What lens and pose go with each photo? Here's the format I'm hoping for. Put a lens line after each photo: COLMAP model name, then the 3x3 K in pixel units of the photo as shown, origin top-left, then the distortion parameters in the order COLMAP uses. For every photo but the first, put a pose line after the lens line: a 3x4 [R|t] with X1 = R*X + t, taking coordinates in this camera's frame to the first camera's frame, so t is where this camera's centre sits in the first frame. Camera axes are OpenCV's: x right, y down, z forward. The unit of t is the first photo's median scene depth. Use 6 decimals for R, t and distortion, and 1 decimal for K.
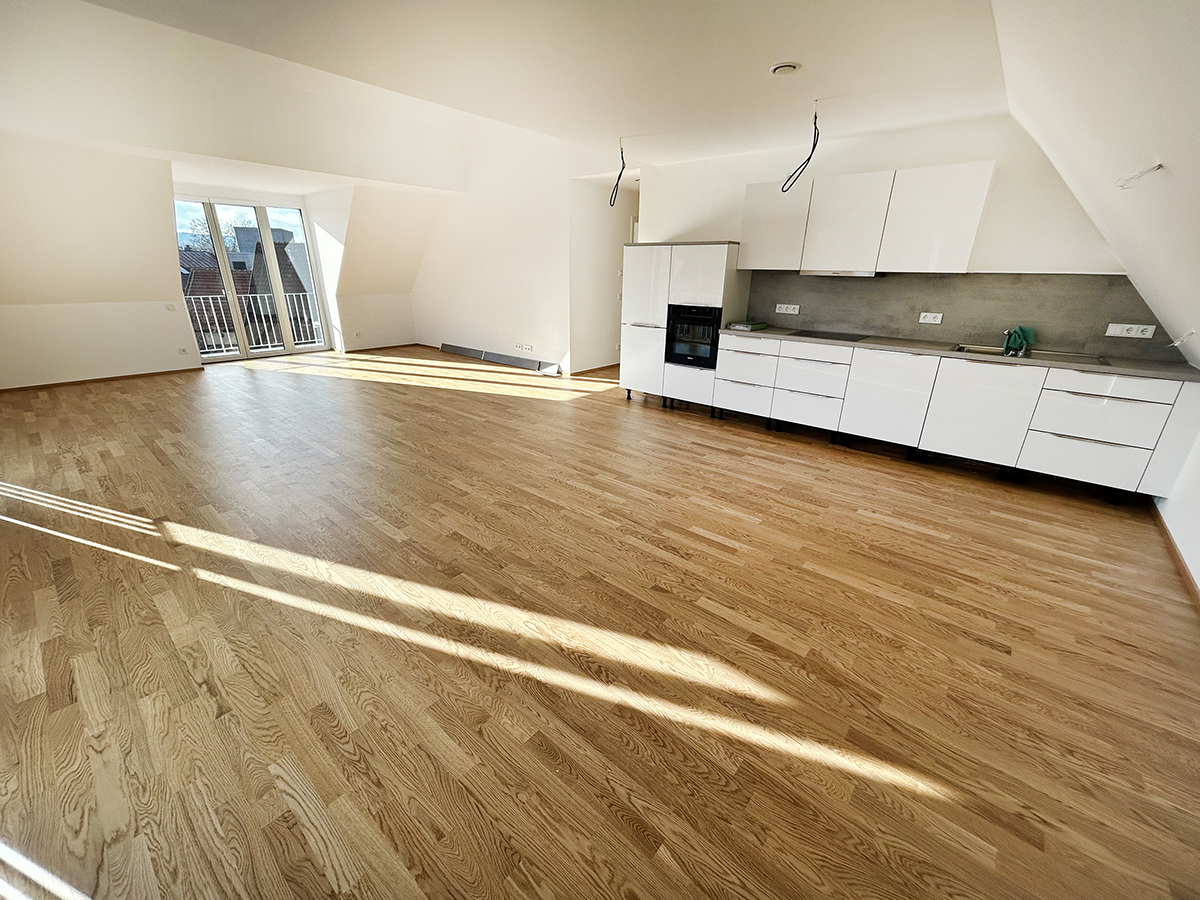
lens RADIAL K [[484.2, 0, 601.4], [0, 484.2, 450.2], [0, 0, 1]] dist [0.002895, 0.000671]
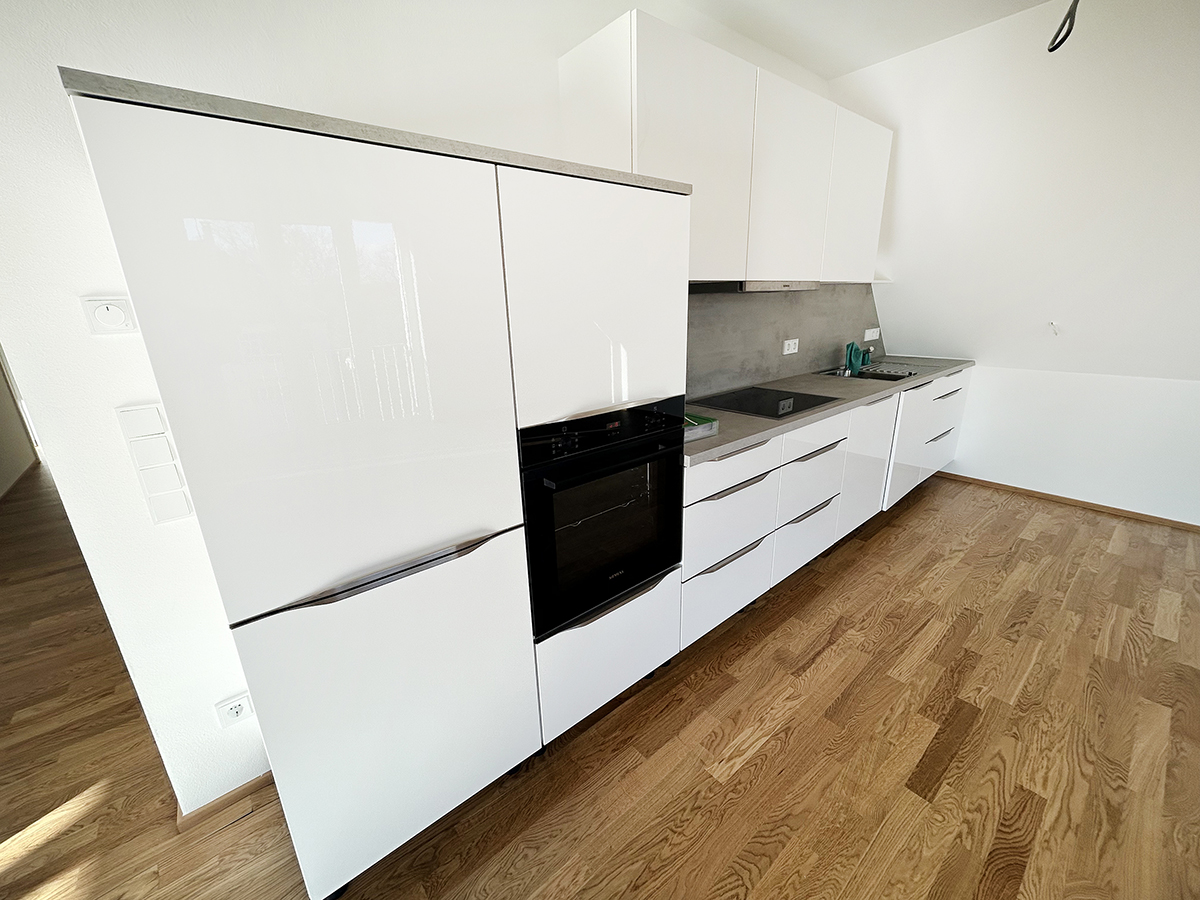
lens RADIAL K [[484.2, 0, 599.4], [0, 484.2, 447.4], [0, 0, 1]] dist [0.002895, 0.000671]
pose [[0.174779, -0.307583, 0.935331, -0.087335], [0.377271, 0.898372, 0.224931, -0.389262], [-0.909461, 0.313560, 0.273059, 1.061395]]
